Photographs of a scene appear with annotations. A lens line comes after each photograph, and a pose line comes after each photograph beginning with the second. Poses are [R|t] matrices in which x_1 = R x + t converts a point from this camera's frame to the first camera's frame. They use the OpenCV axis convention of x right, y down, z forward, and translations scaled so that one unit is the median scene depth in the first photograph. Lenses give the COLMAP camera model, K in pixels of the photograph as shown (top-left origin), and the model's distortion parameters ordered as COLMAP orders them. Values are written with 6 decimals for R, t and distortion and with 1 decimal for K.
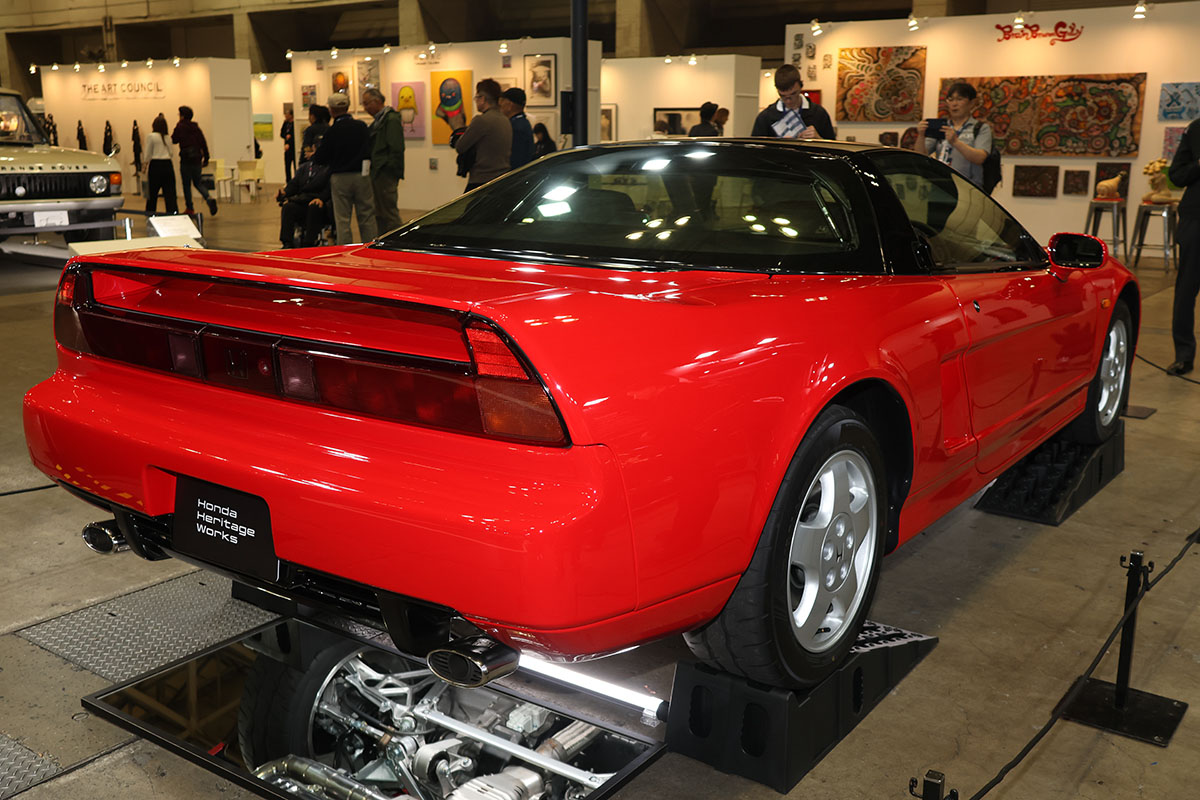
lens RADIAL K [[1151.0, 0, 600.0], [0, 1151.0, 399.8], [0, 0, 1]] dist [-0.014938, 0.000000]
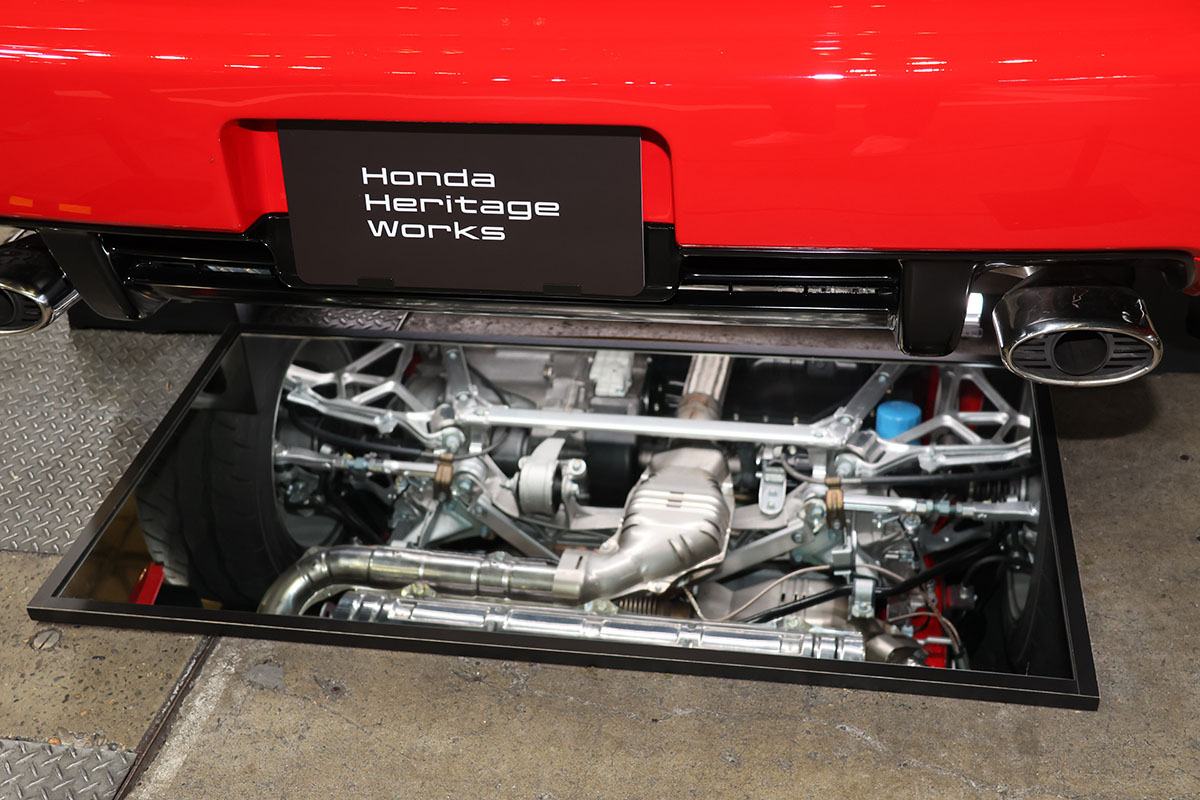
lens RADIAL K [[1446.8, 0, 600.7], [0, 1446.8, 400.0], [0, 0, 1]] dist [0.006492, 0.000000]
pose [[0.909102, -0.298275, 0.290800, -0.328457], [0.170057, 0.902992, 0.394571, -0.027660], [-0.380281, -0.309252, 0.871636, 0.321690]]
